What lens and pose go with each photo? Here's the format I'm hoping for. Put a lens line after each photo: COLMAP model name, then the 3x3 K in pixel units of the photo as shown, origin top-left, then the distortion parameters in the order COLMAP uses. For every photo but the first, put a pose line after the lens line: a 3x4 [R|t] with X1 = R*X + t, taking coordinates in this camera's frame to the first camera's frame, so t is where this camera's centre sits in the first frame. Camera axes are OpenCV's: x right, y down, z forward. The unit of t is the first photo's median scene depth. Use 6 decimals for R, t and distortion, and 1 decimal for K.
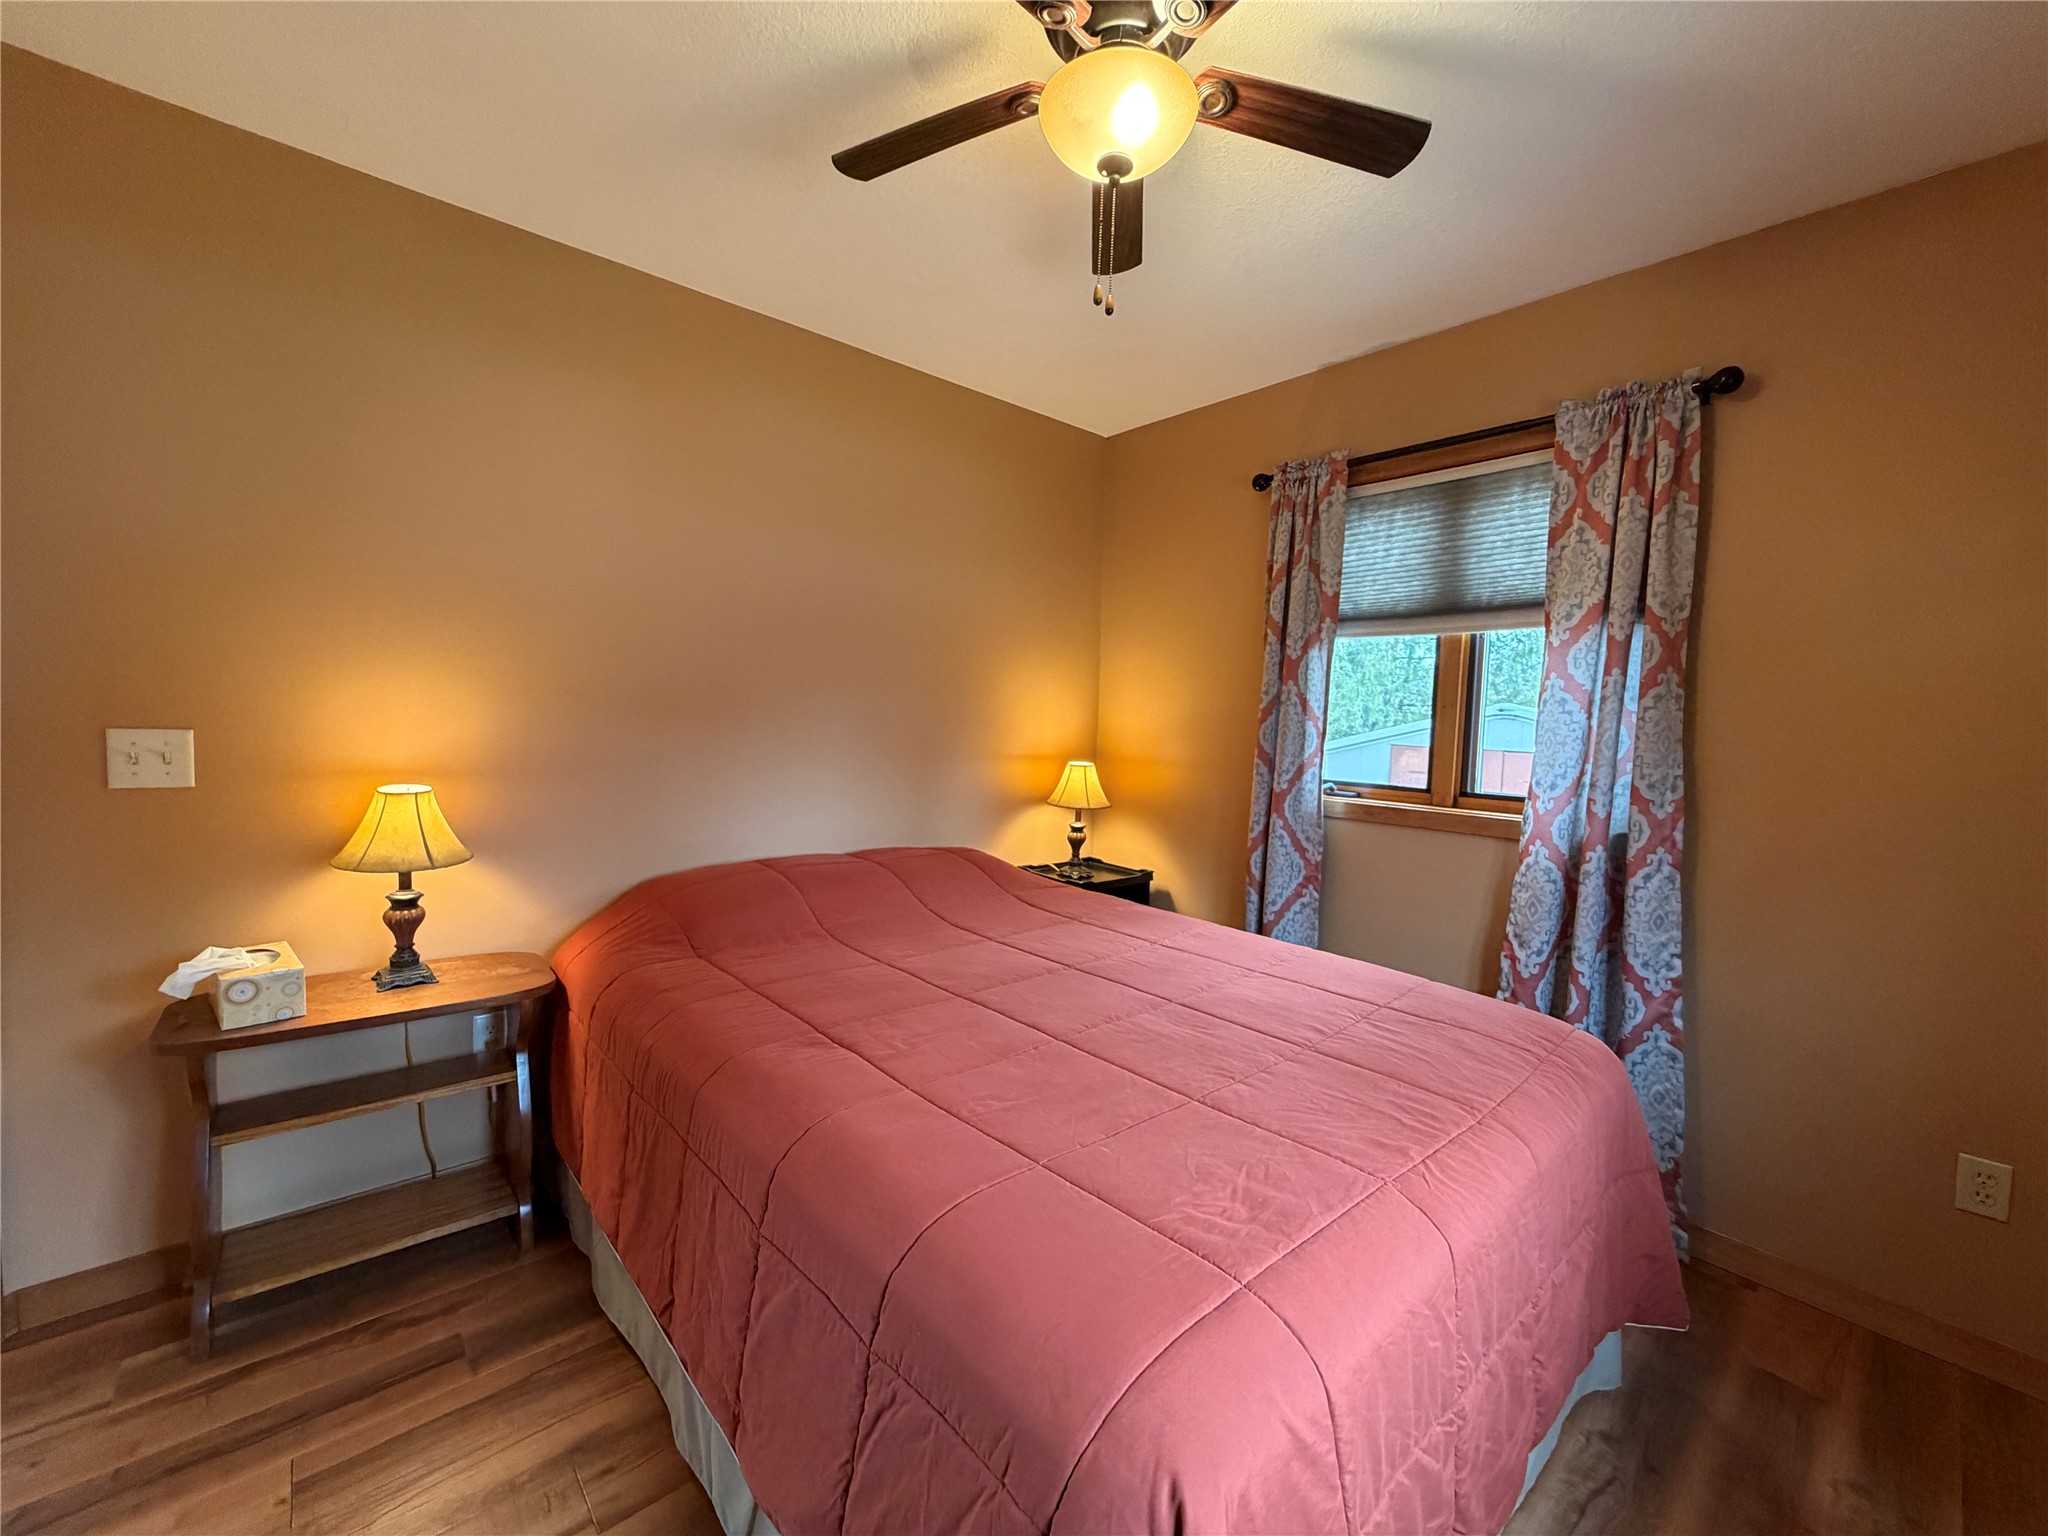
lens RADIAL K [[815.6, 0, 1021.5], [0, 815.6, 769.4], [0, 0, 1]] dist [0.000680, -0.000151]
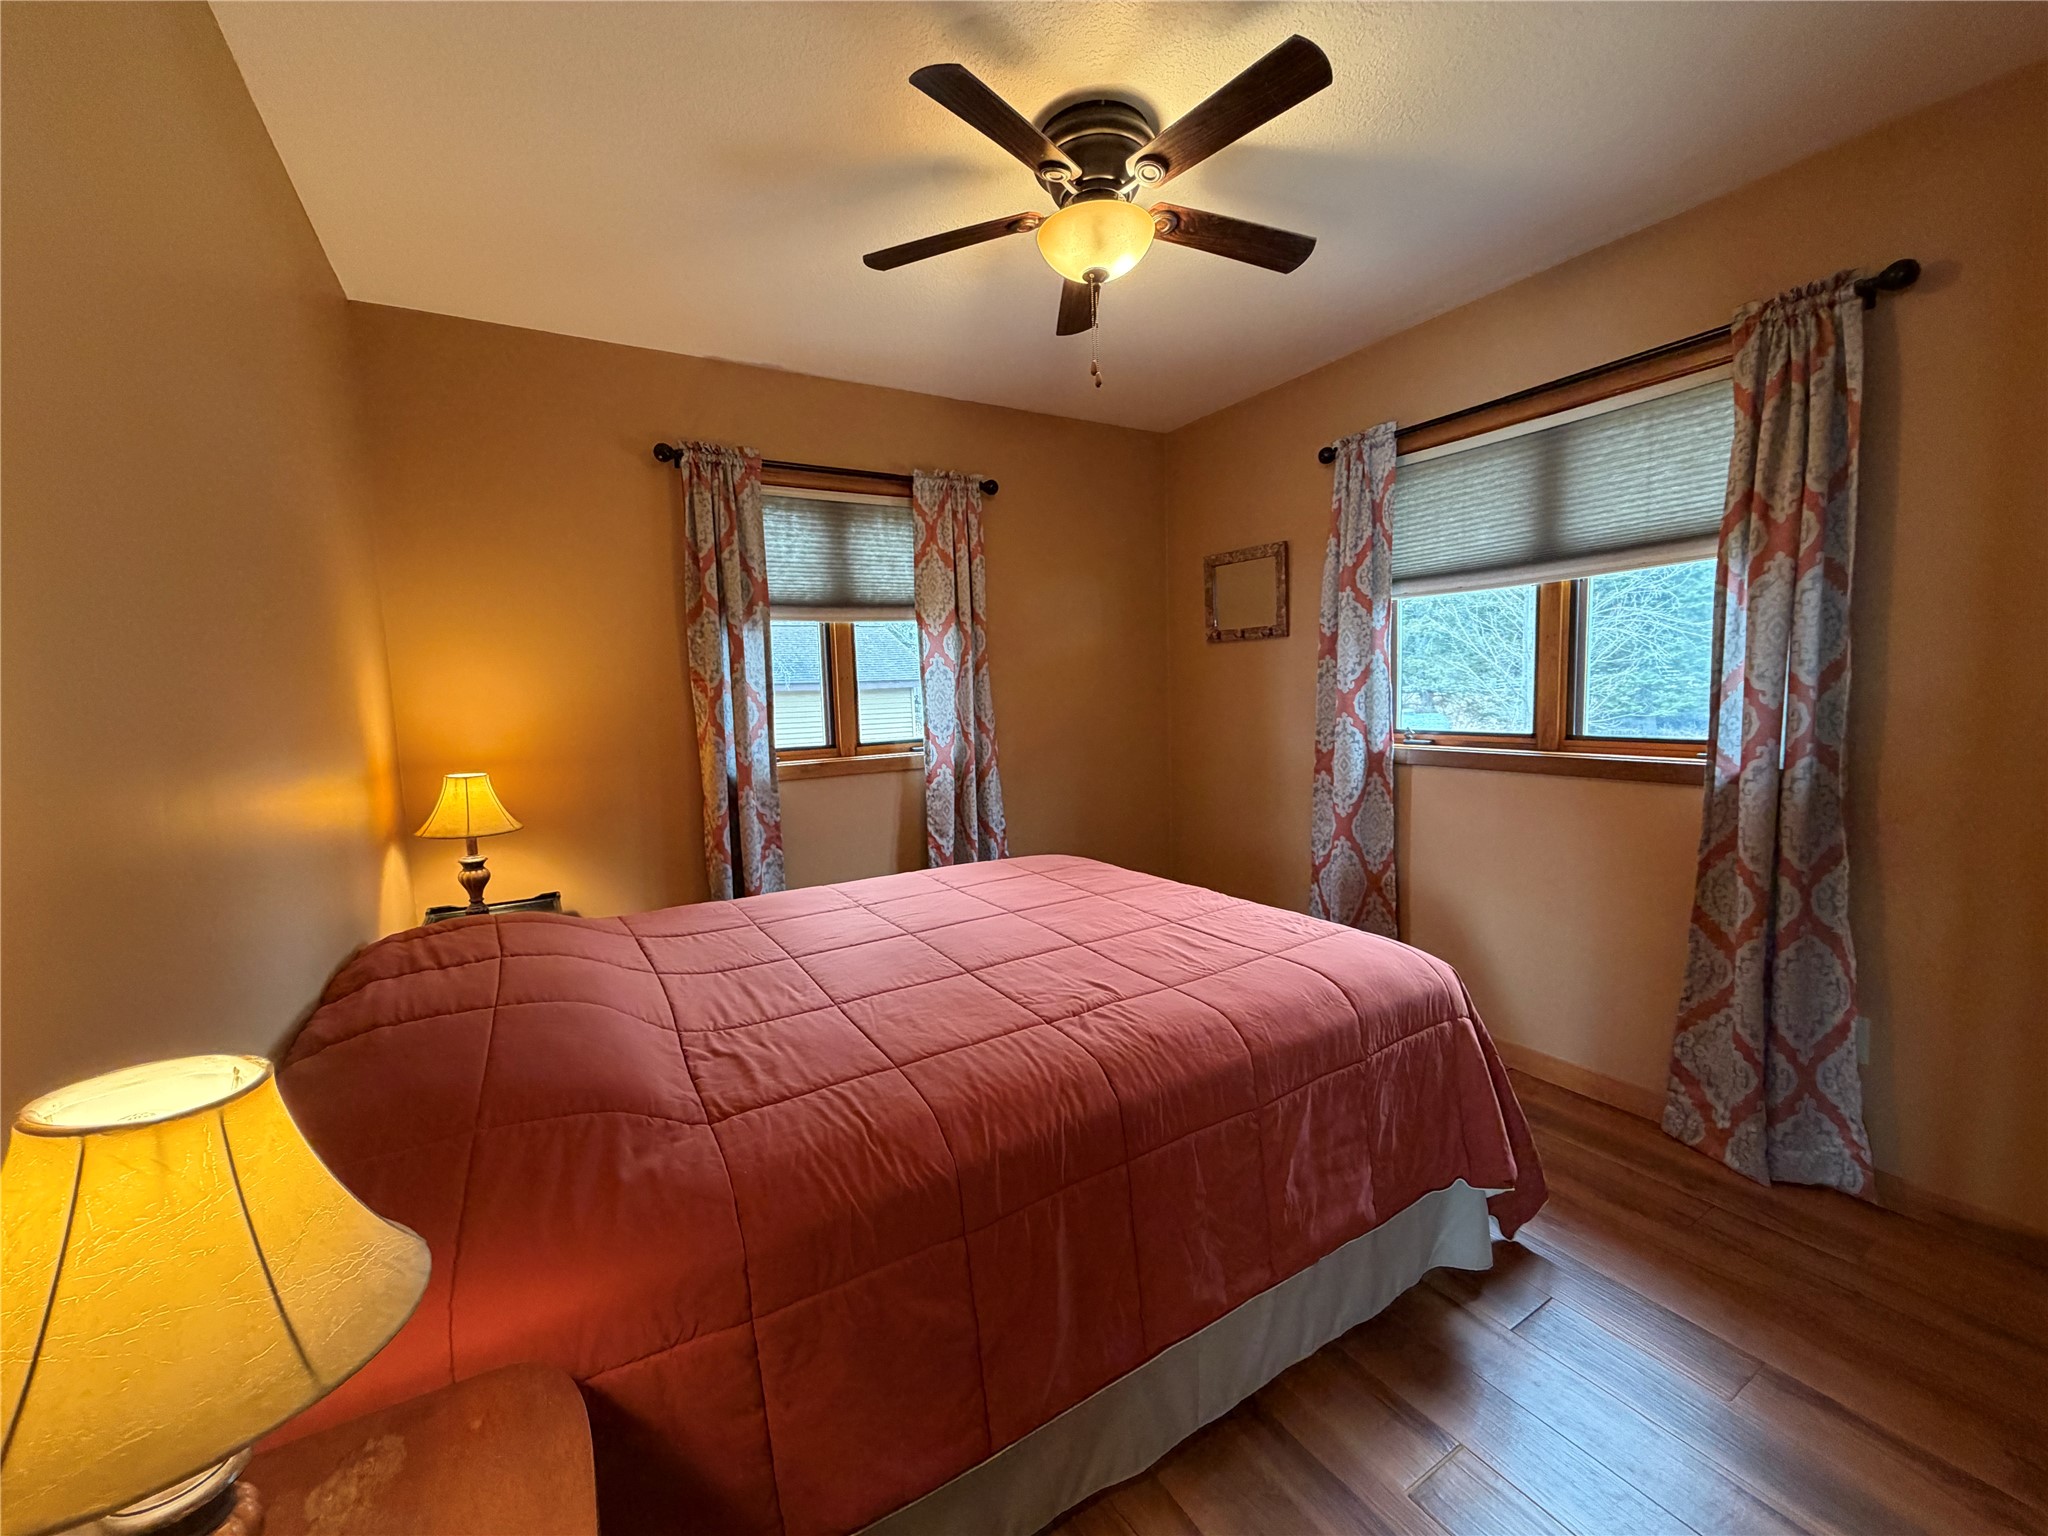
lens RADIAL K [[815.6, 0, 1021.5], [0, 815.6, 769.4], [0, 0, 1]] dist [0.000680, -0.000151]
pose [[0.180970, -0.135595, 0.974097, -0.736627], [0.107707, 0.987225, 0.117412, -0.059651], [-0.977573, 0.083669, 0.193262, 0.515282]]
